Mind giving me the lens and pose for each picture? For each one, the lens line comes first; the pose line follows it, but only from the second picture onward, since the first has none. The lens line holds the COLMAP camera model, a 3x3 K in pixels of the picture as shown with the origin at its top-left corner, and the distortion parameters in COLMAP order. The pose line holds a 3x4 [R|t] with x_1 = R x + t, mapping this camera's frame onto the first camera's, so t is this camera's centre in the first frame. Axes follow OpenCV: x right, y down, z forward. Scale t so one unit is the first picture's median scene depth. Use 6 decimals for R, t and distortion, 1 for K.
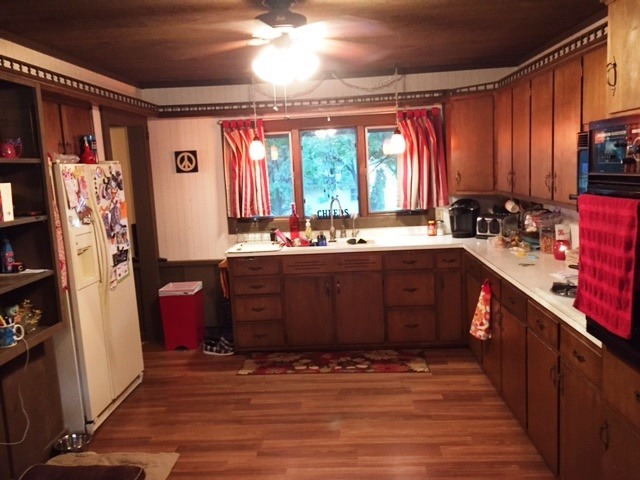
lens RADIAL K [[547.1, 0, 320.0], [0, 547.1, 240.0], [0, 0, 1]] dist [0.069960, -0.089183]
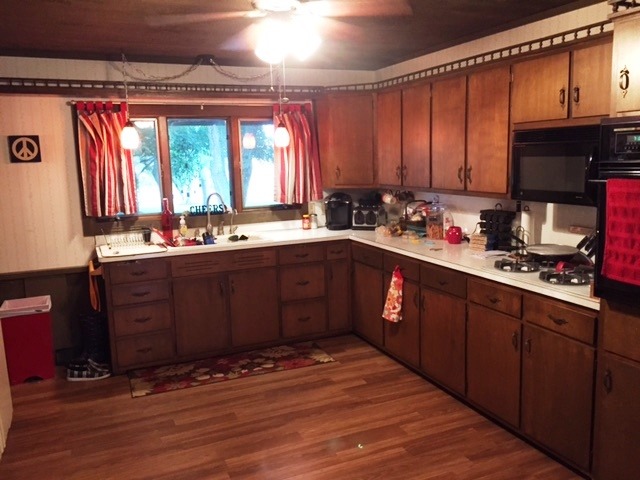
lens RADIAL K [[547.1, 0, 320.0], [0, 547.1, 240.0], [0, 0, 1]] dist [0.069960, -0.089183]
pose [[0.894483, -0.045221, 0.444808, -0.248374], [0.045453, 0.998915, 0.010151, 0.003013], [-0.444785, 0.011138, 0.895568, 0.087564]]
